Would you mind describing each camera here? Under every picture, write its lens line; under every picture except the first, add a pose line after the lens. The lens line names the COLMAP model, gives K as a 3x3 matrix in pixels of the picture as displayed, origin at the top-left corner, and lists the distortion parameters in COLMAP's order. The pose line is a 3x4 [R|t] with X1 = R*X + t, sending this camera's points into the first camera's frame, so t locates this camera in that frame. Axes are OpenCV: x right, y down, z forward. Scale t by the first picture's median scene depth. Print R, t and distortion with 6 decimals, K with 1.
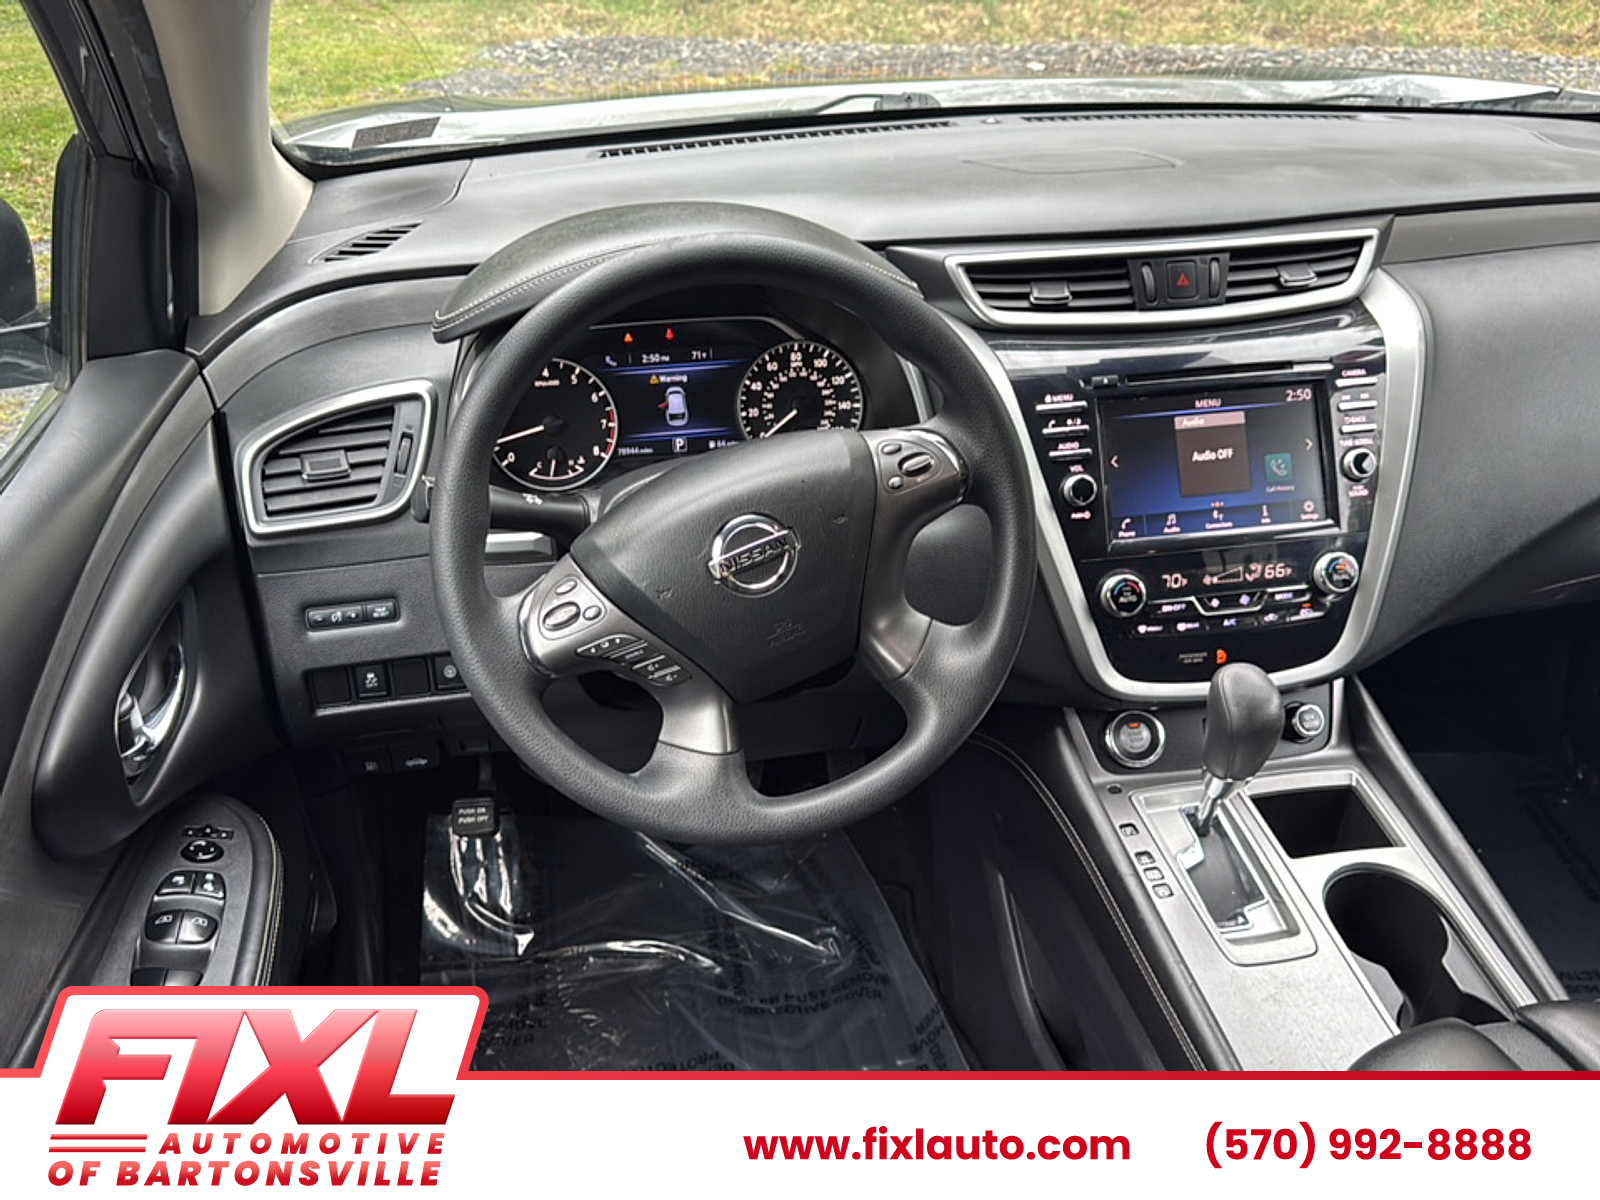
lens RADIAL K [[1456.6, 0, 827.8], [0, 1456.6, 639.6], [0, 0, 1]] dist [0.077938, -0.244082]
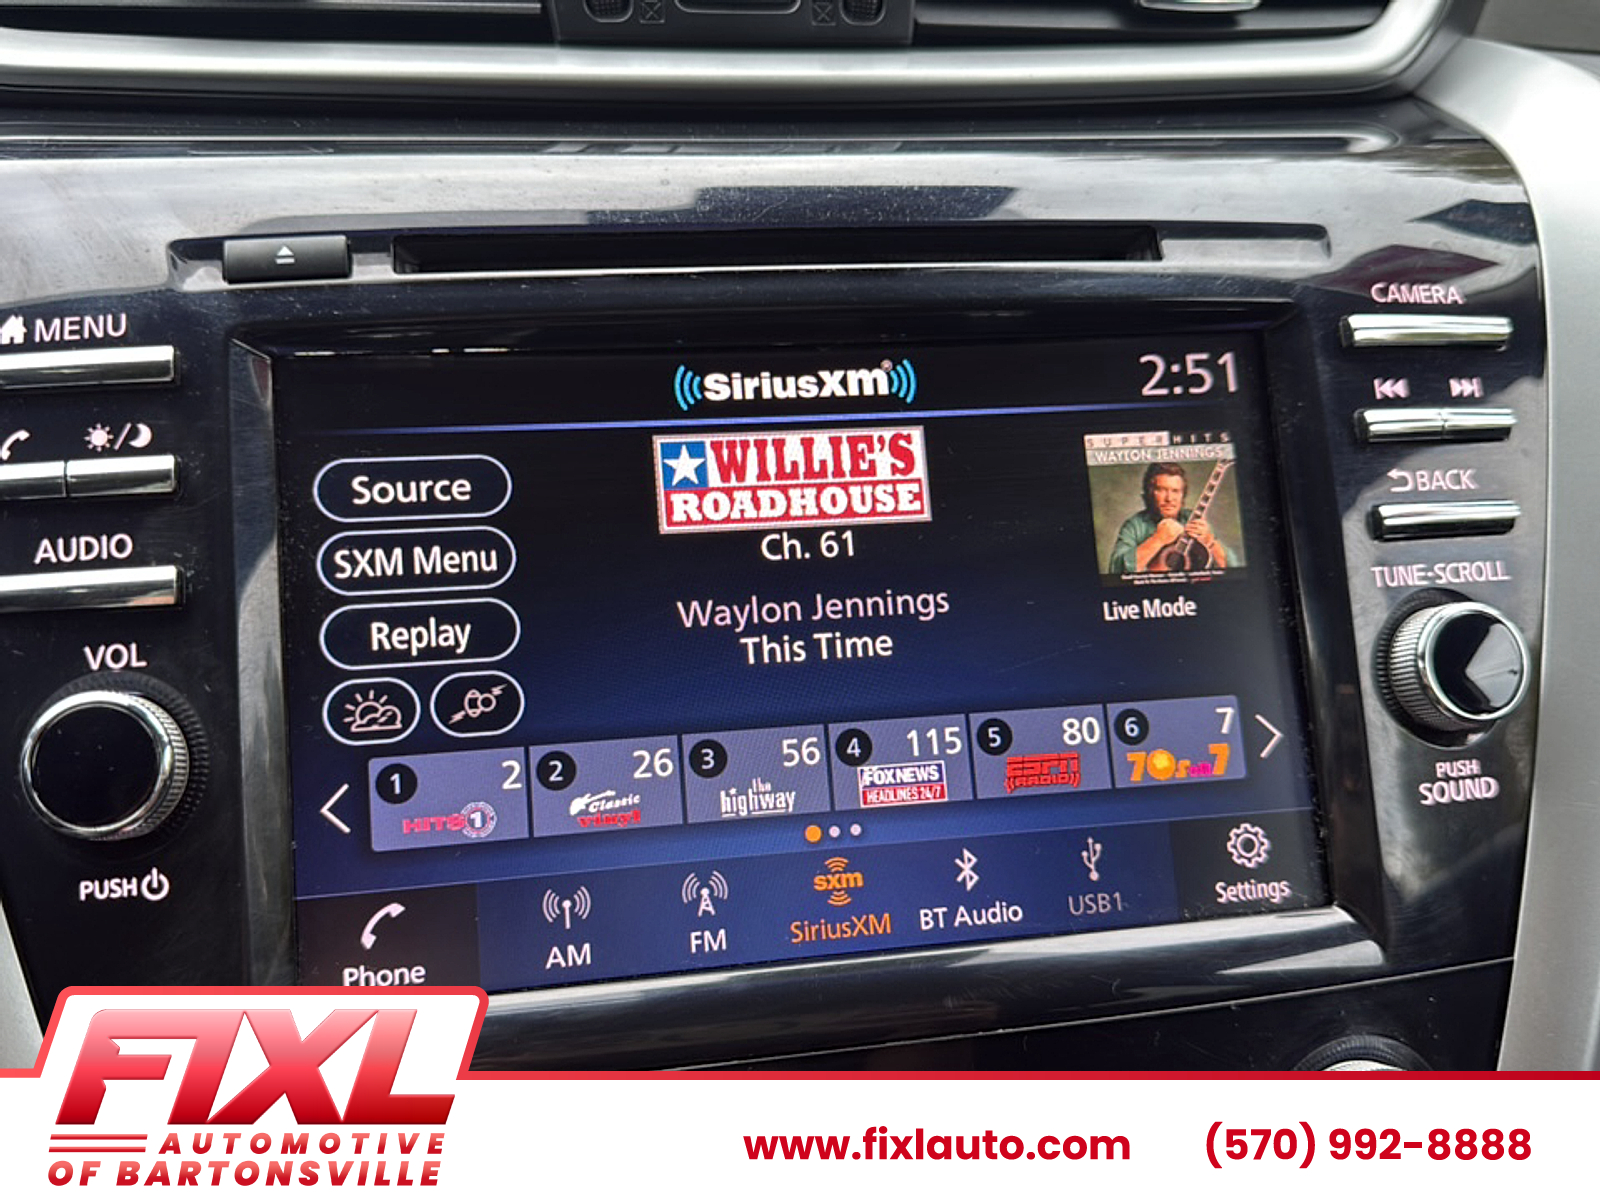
lens RADIAL K [[1456.6, 0, 795.7], [0, 1456.6, 612.0], [0, 0, 1]] dist [0.077938, -0.244082]
pose [[0.999772, 0.020600, -0.005575, 0.249446], [-0.021200, 0.988693, -0.148451, -0.088425], [0.002454, 0.148535, 0.988904, 0.741323]]
